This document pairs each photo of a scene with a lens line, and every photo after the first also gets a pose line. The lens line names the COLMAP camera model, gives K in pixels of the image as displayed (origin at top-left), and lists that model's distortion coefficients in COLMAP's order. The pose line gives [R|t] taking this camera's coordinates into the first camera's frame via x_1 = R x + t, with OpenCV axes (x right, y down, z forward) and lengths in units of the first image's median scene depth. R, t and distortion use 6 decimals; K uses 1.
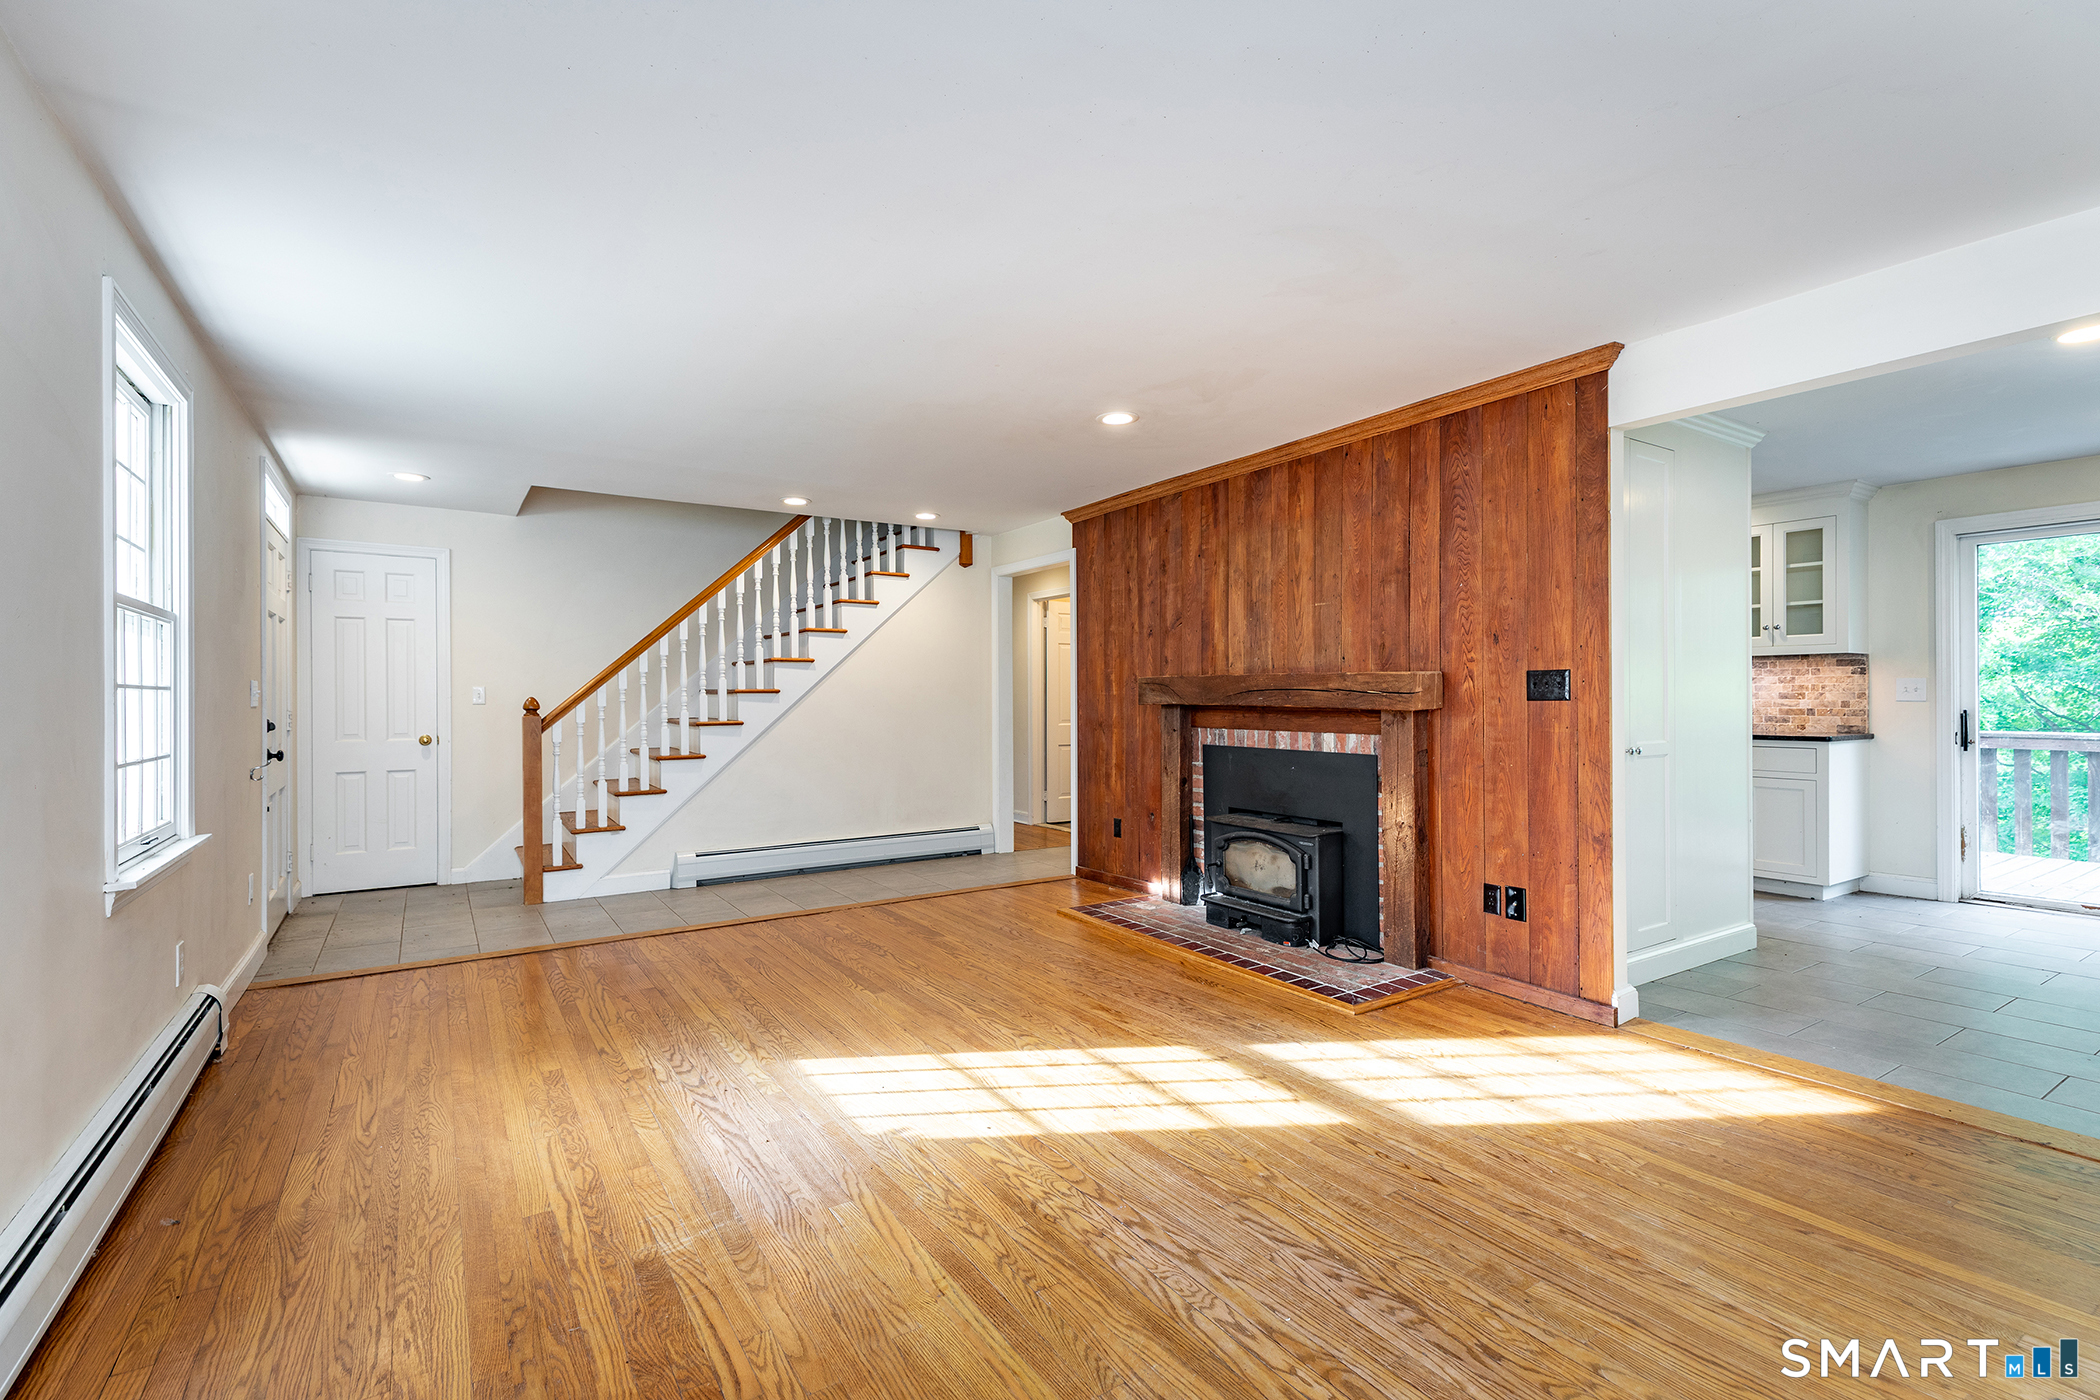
lens RADIAL K [[913.3, 0, 1050.0], [0, 913.3, 700.0], [0, 0, 1]] dist [0.008530, -0.000207]
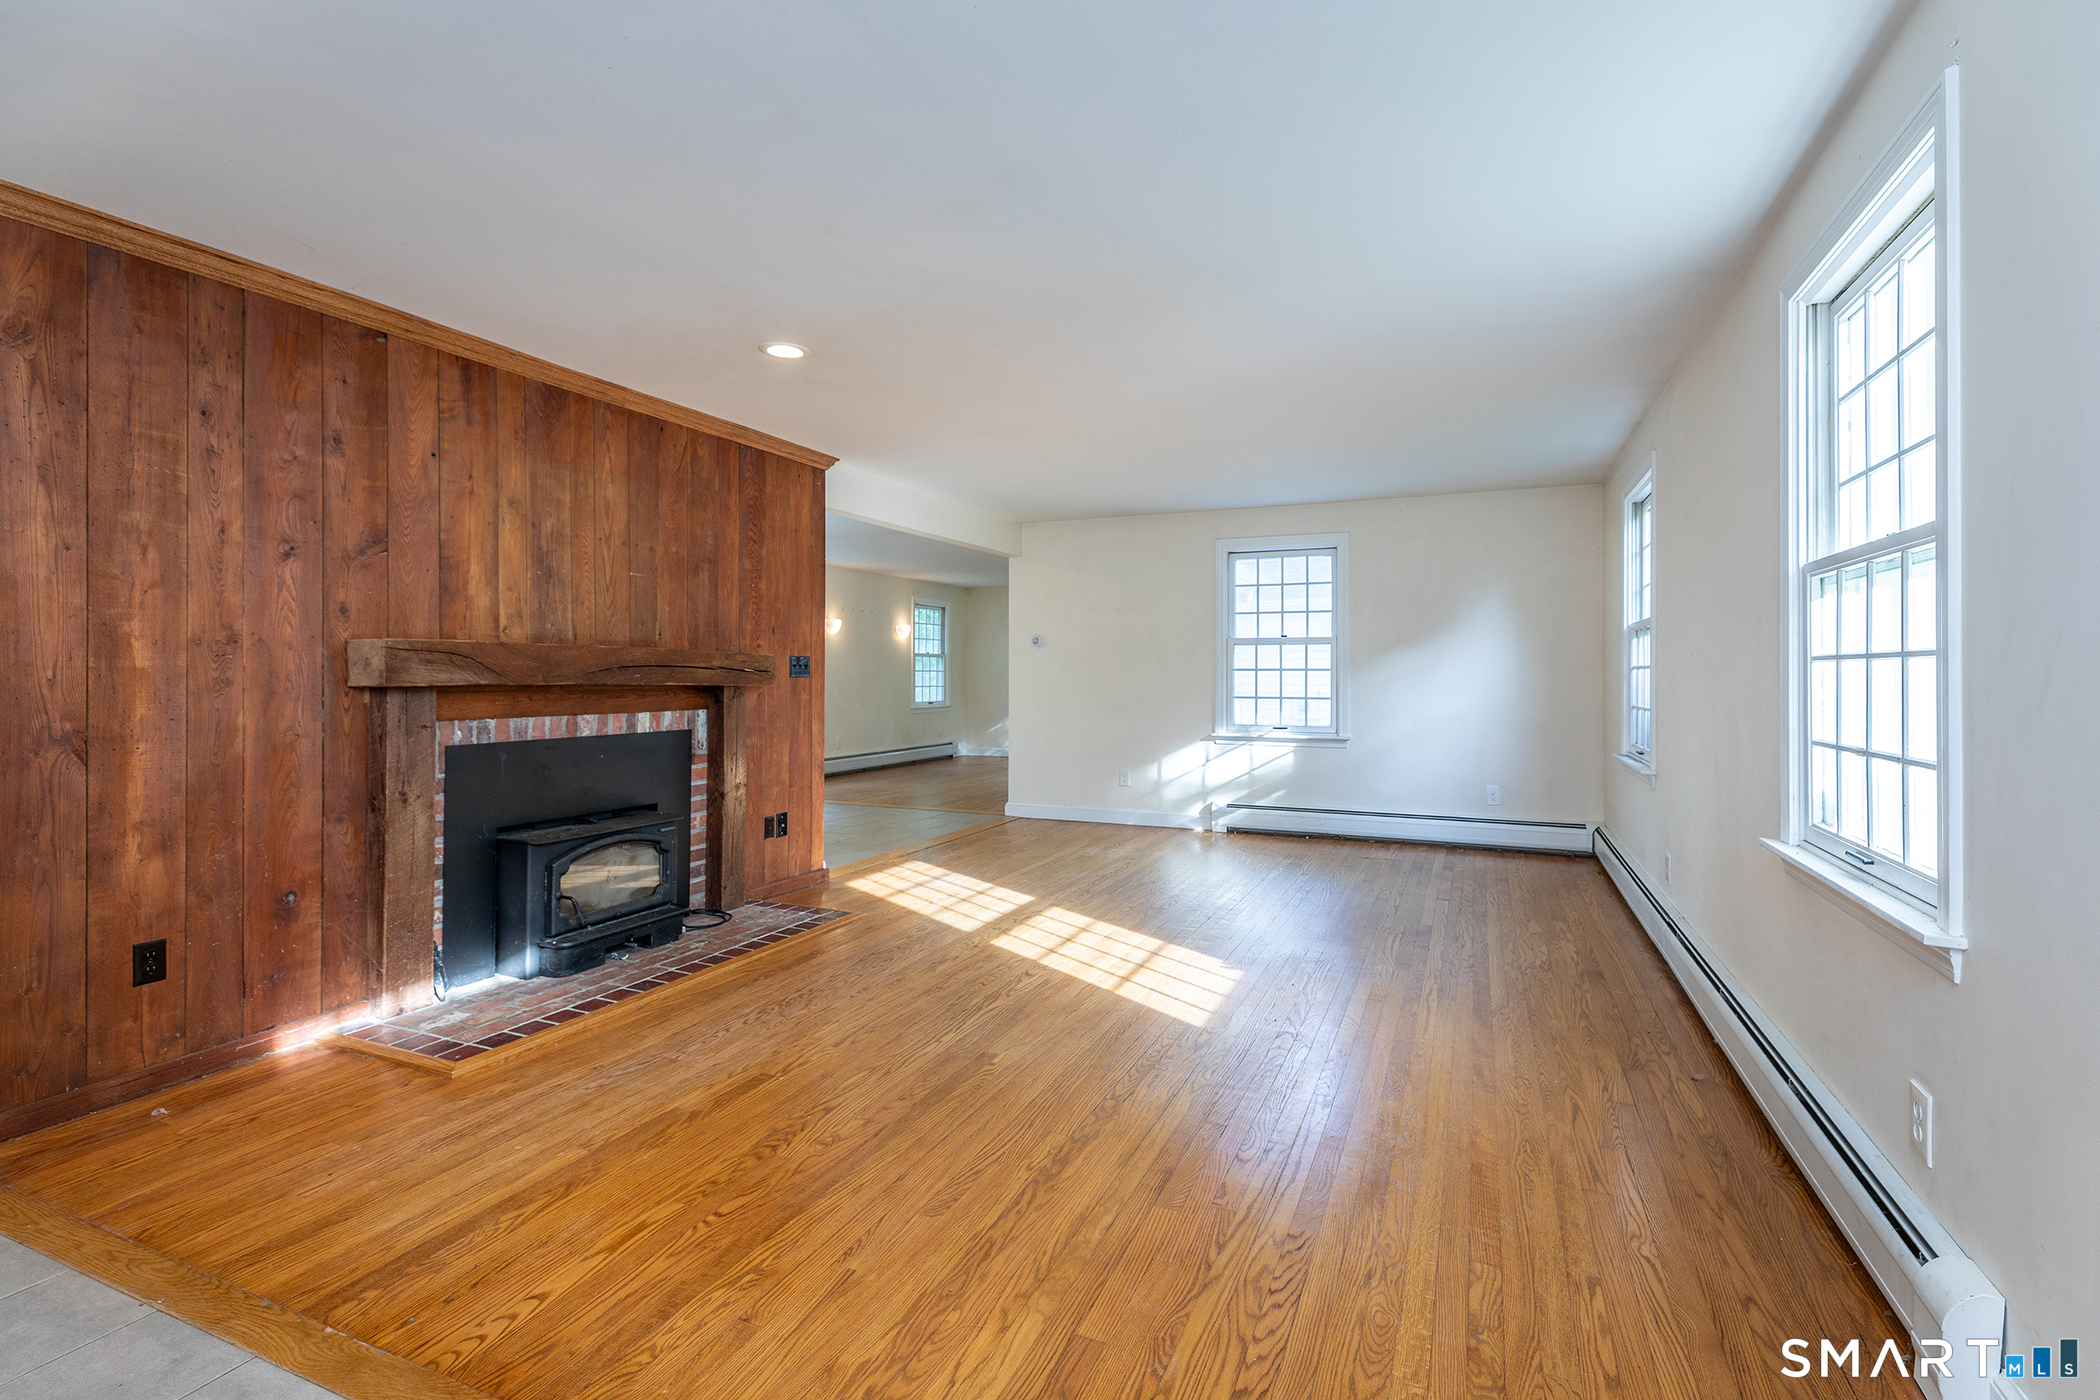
lens RADIAL K [[976.9, 0, 1051.5], [0, 976.9, 664.4], [0, 0, 1]] dist [0.021131, 0.000171]
pose [[-0.536901, 0.011022, 0.843574, -0.838707], [0.002877, 0.999933, -0.011234, -0.000808], [-0.843641, -0.003605, -0.536896, 1.280723]]
